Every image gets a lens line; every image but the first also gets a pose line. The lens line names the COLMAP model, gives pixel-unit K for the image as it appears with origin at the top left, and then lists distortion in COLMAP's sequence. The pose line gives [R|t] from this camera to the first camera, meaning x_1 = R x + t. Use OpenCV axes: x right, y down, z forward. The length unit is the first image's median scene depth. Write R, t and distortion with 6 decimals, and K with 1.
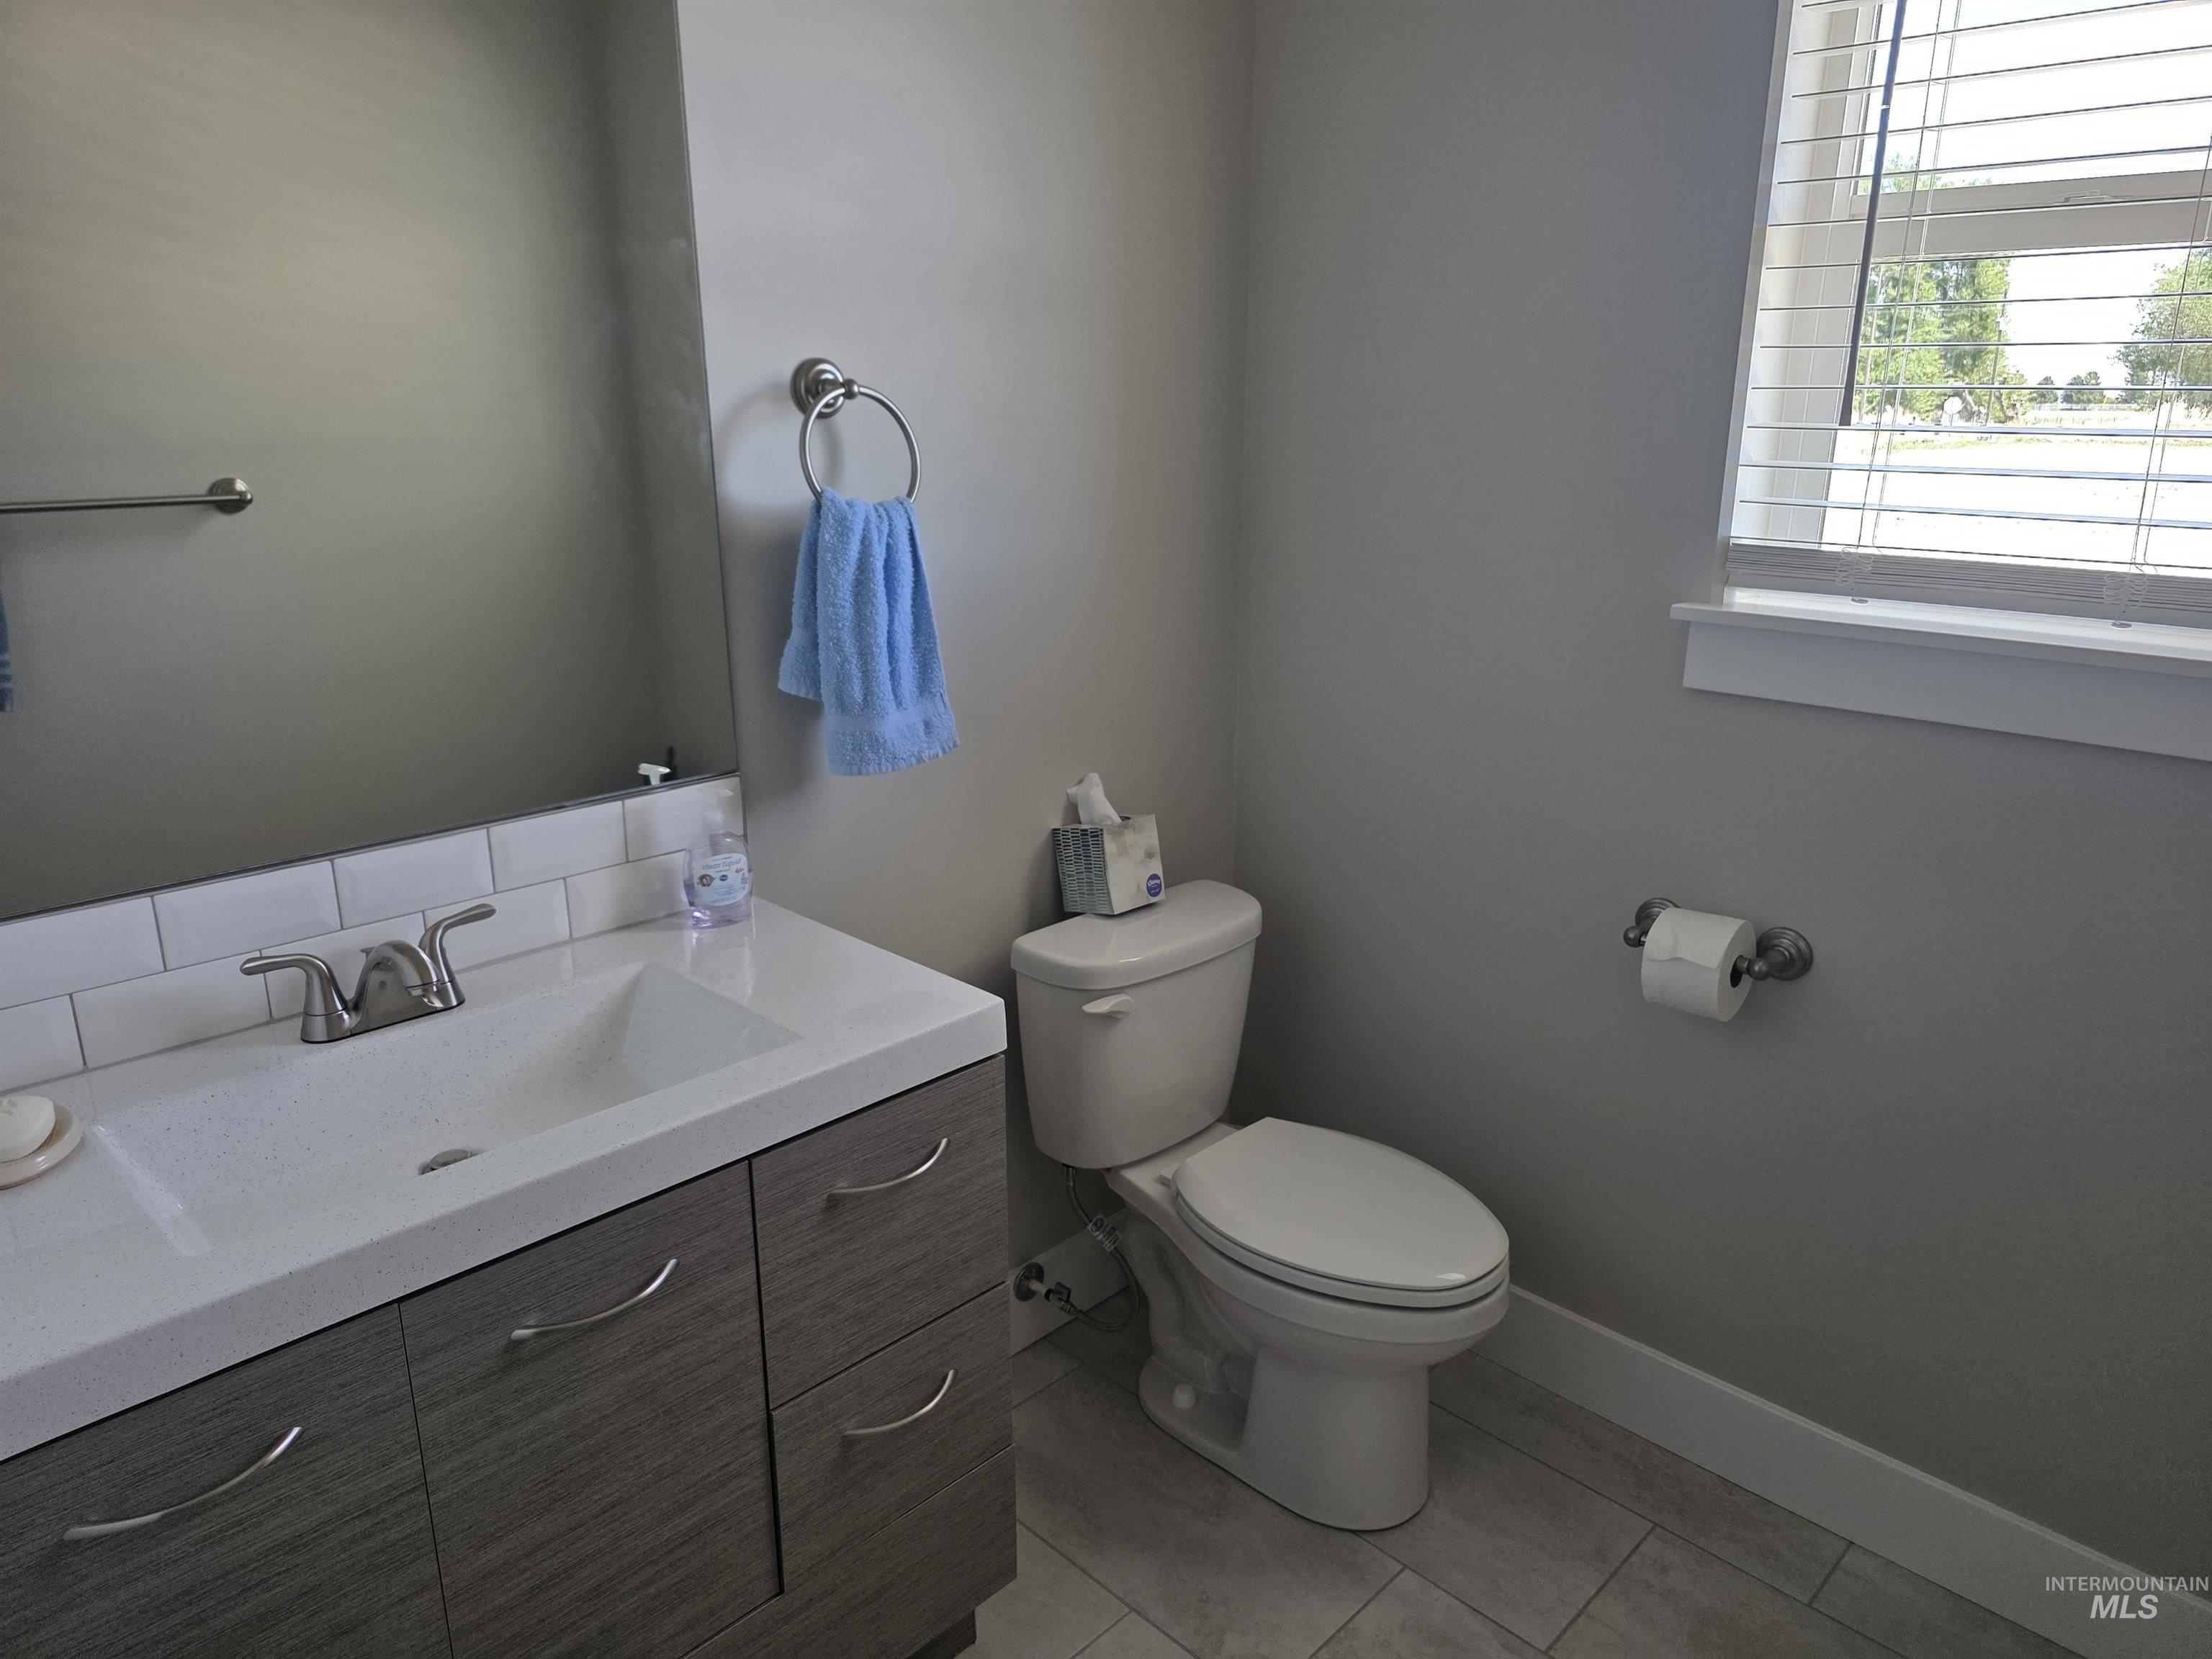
lens RADIAL K [[1492.4, 0, 1117.4], [0, 1492.4, 836.3], [0, 0, 1]] dist [0.053077, -0.042893]
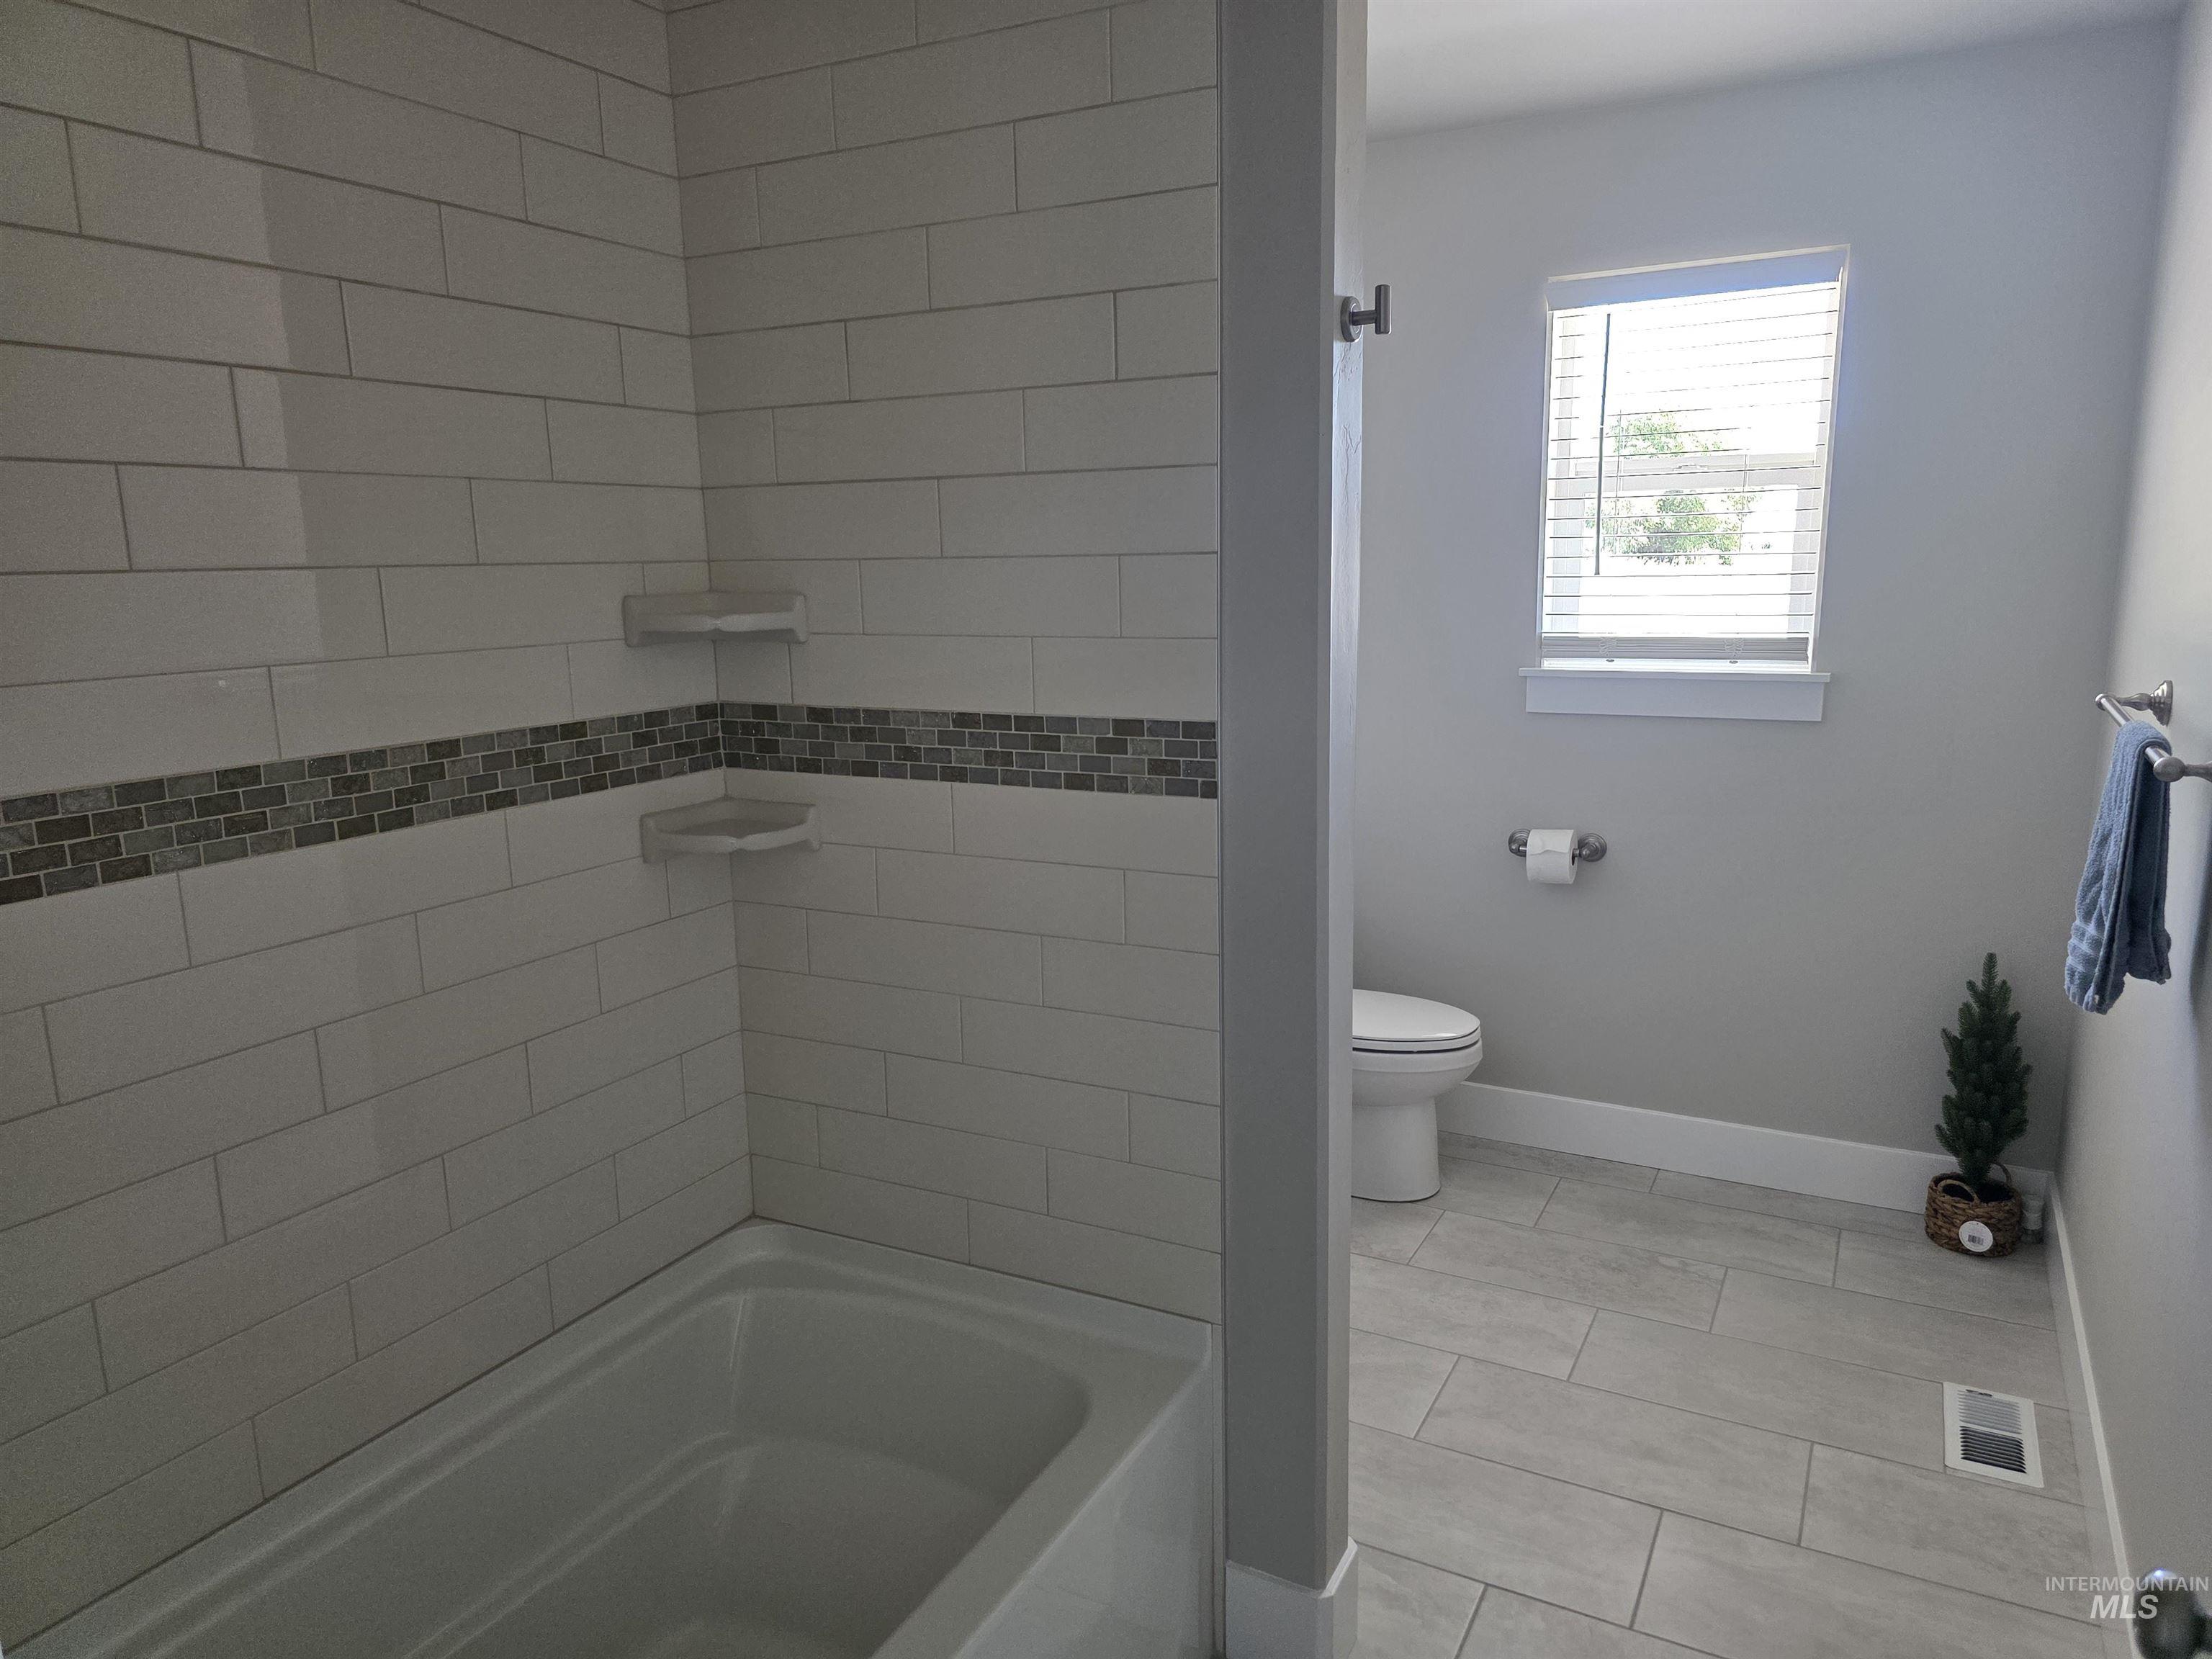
lens RADIAL K [[1492.4, 0, 1101.5], [0, 1492.4, 826.4], [0, 0, 1]] dist [0.053077, -0.042893]
pose [[0.963367, -0.076613, 0.257011, -0.637166], [0.101941, 0.991005, -0.086703, 0.153451], [-0.248056, 0.109727, 0.962511, -0.667747]]
